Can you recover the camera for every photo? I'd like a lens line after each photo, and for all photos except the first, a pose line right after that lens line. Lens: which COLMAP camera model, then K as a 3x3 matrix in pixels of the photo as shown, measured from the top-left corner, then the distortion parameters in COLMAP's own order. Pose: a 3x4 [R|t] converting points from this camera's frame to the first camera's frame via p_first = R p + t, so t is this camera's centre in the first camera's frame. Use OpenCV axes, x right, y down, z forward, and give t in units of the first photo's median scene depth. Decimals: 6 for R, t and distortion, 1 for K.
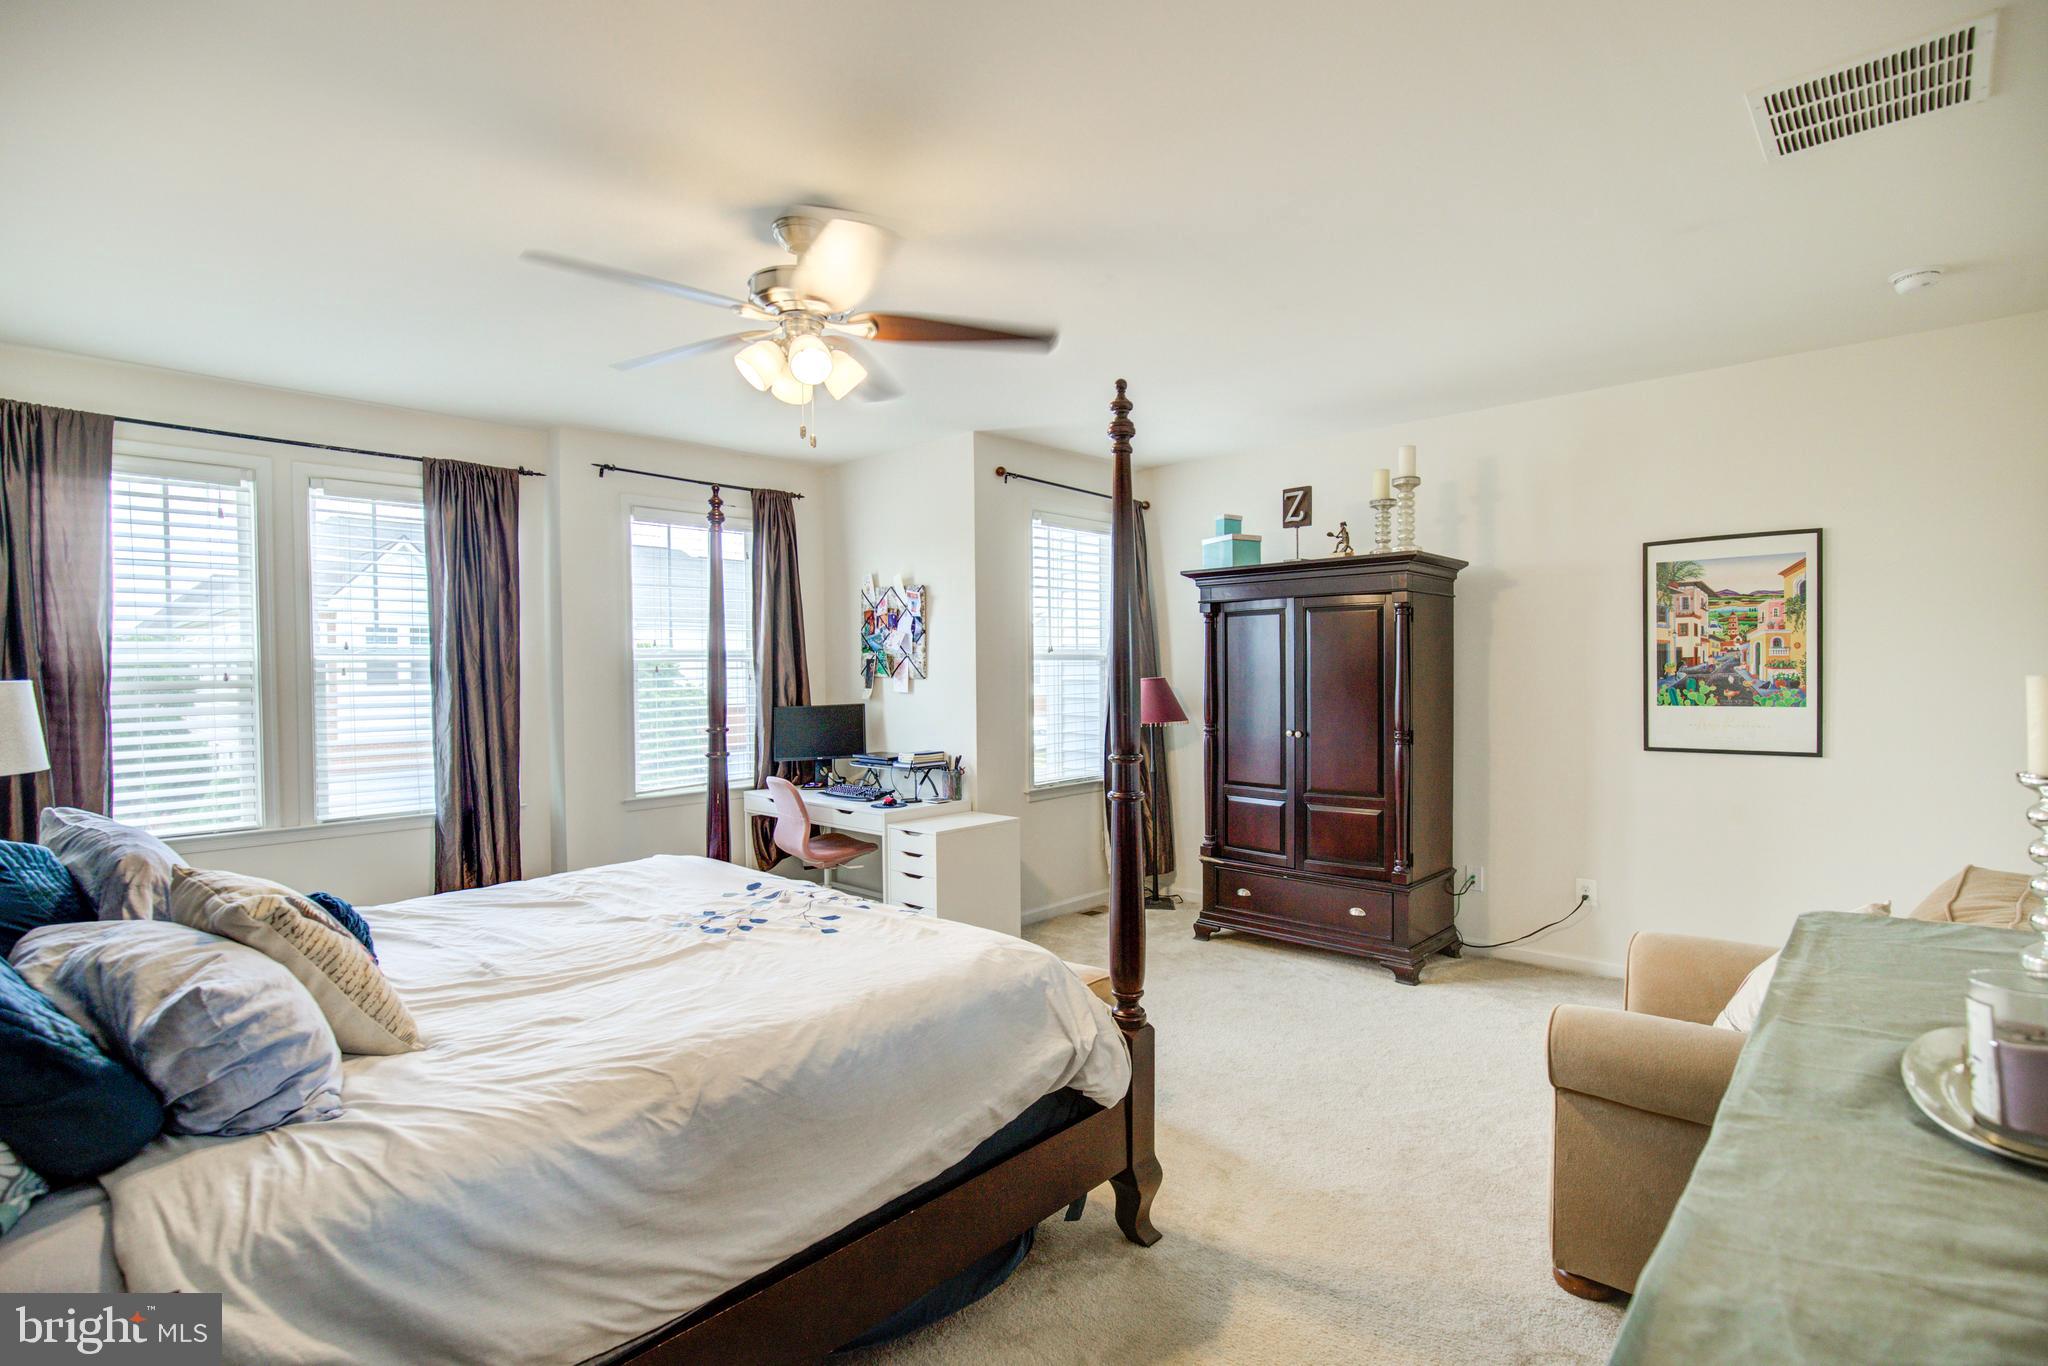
lens RADIAL K [[982.2, 0, 1030.1], [0, 982.2, 694.3], [0, 0, 1]] dist [-0.016207, -0.000522]
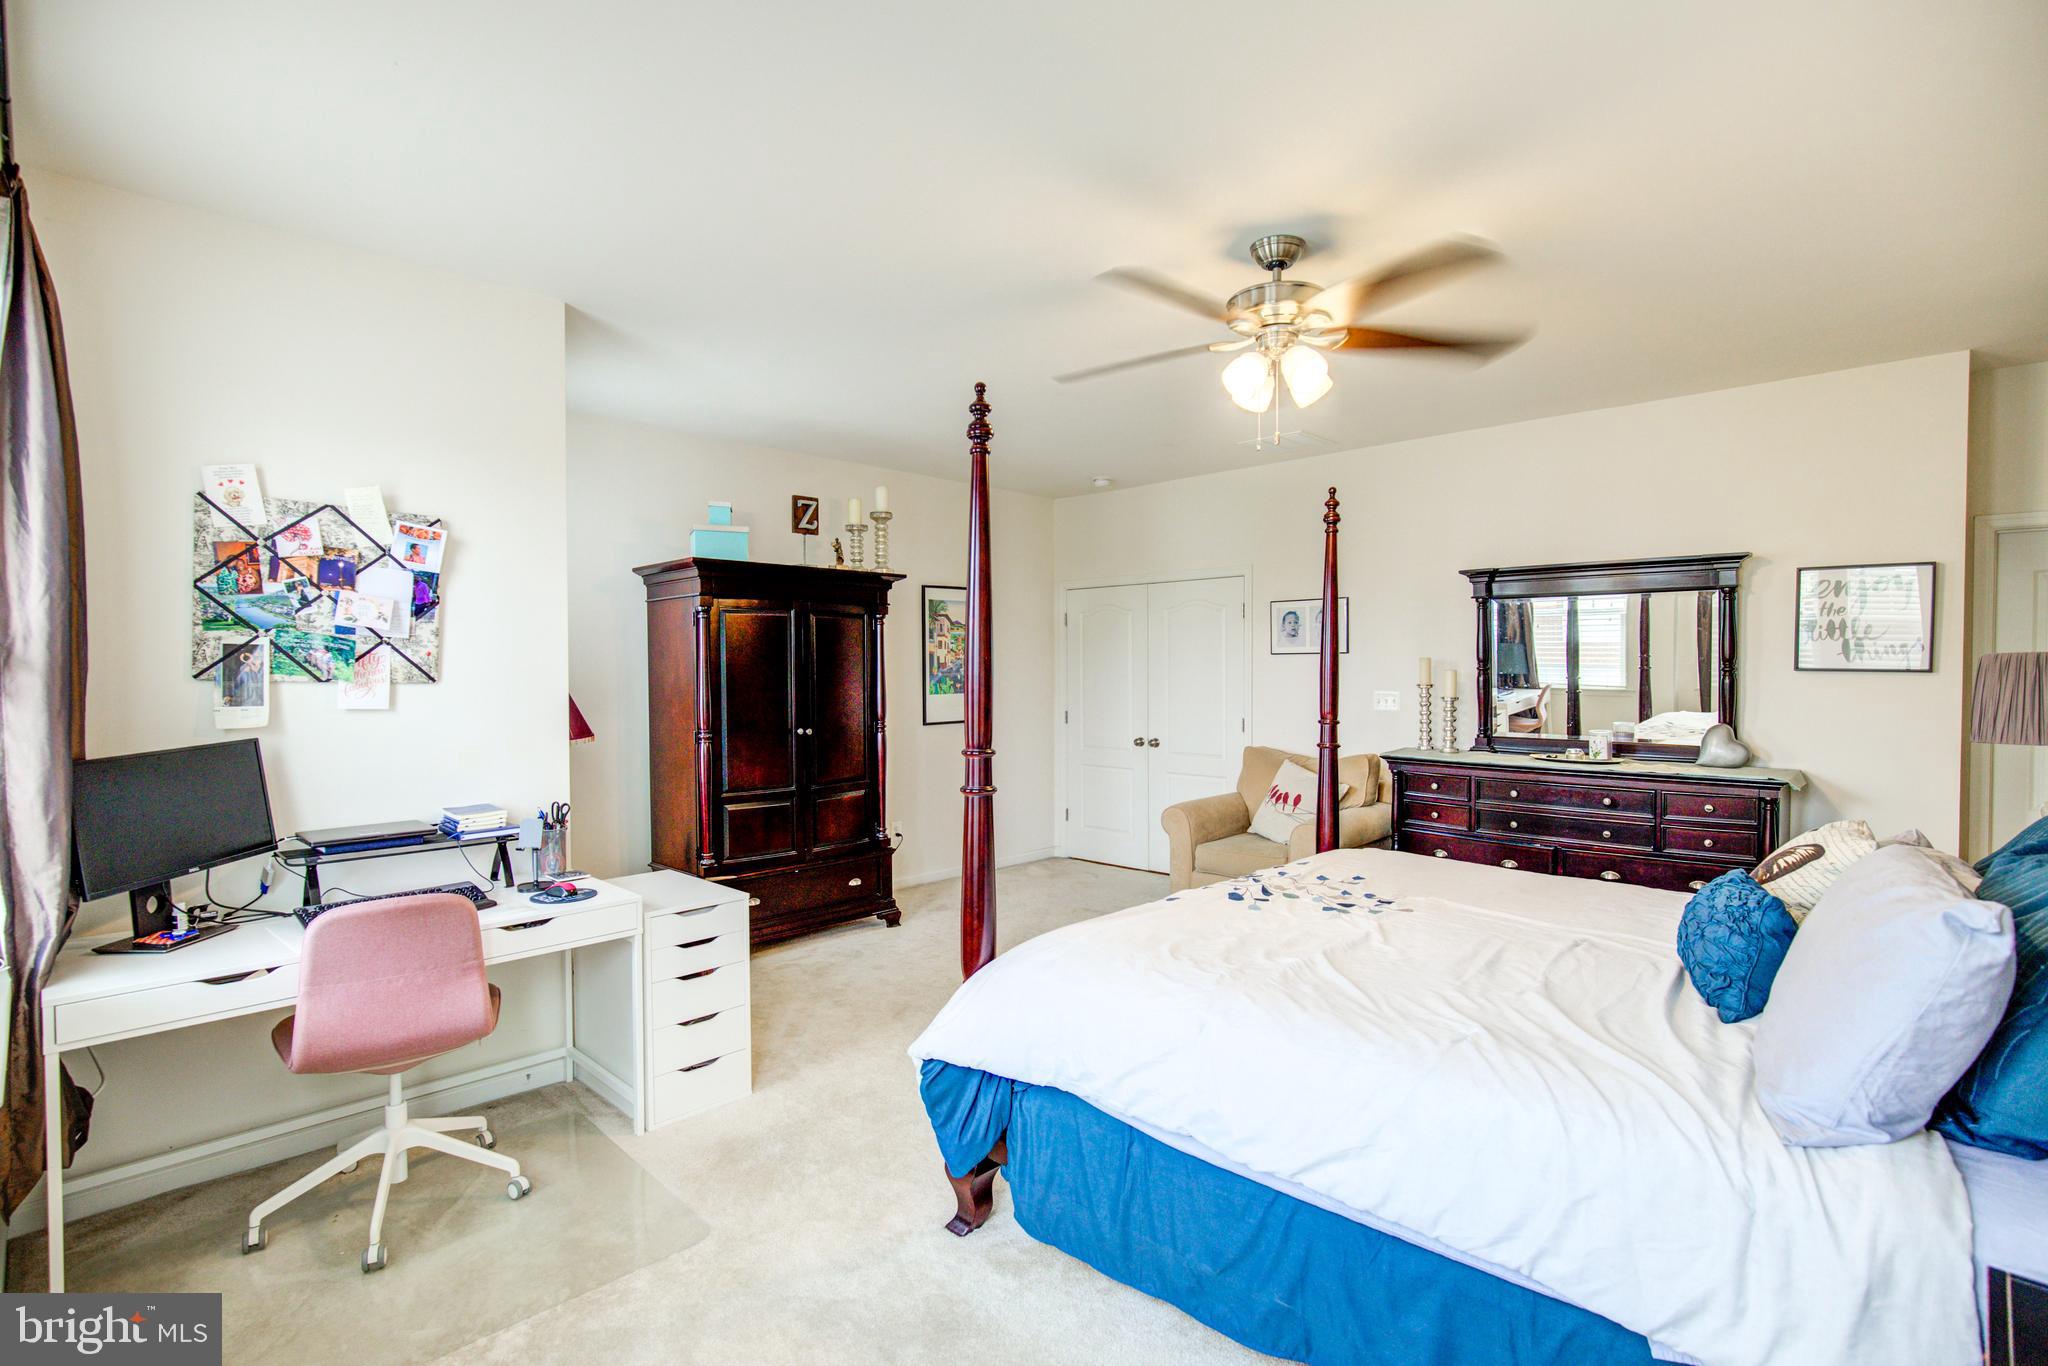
lens RADIAL K [[982.2, 0, 1030.2], [0, 982.2, 680.4], [0, 0, 1]] dist [-0.016207, -0.000522]
pose [[0.001894, -0.007902, 0.999967, -0.808998], [0.021756, 0.999732, 0.007859, -0.017655], [-0.999762, 0.021740, 0.002066, 0.787323]]
